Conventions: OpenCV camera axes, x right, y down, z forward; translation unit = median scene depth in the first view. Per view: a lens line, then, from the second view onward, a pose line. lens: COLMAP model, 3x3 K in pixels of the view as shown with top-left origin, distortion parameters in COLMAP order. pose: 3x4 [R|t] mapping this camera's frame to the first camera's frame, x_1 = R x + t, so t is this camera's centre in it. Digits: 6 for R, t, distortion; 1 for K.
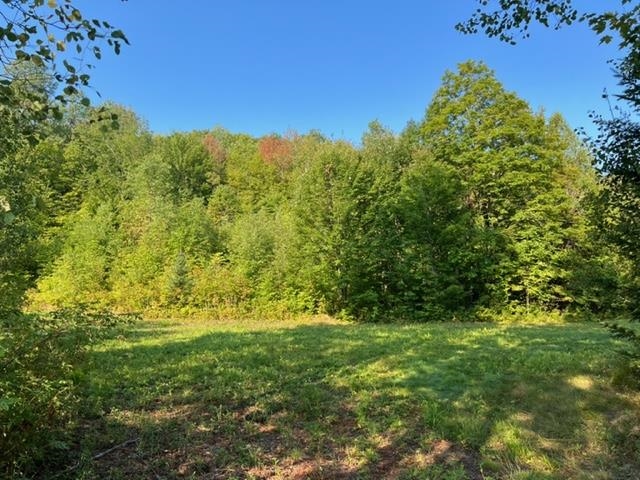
lens RADIAL K [[467.1, 0, 323.9], [0, 467.1, 237.3], [0, 0, 1]] dist [0.049192, -0.045552]
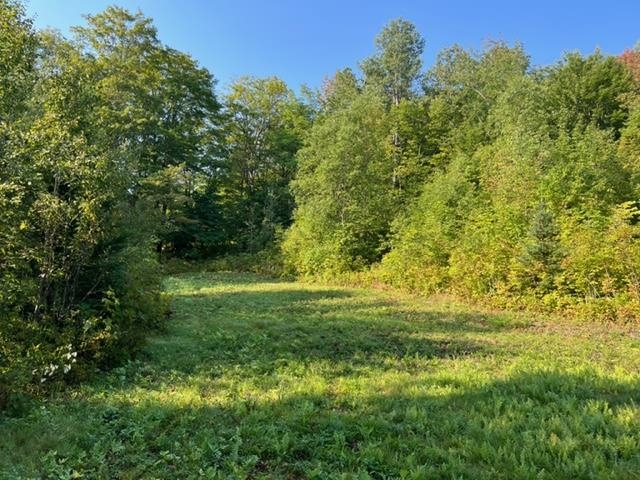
lens RADIAL K [[467.1, 0, 320.6], [0, 467.1, 238.2], [0, 0, 1]] dist [0.049192, -0.045552]
pose [[0.650656, -0.043338, -0.758135, -0.030117], [0.084416, 0.996310, 0.015495, 0.039591], [0.754666, -0.074080, 0.651913, 0.341934]]
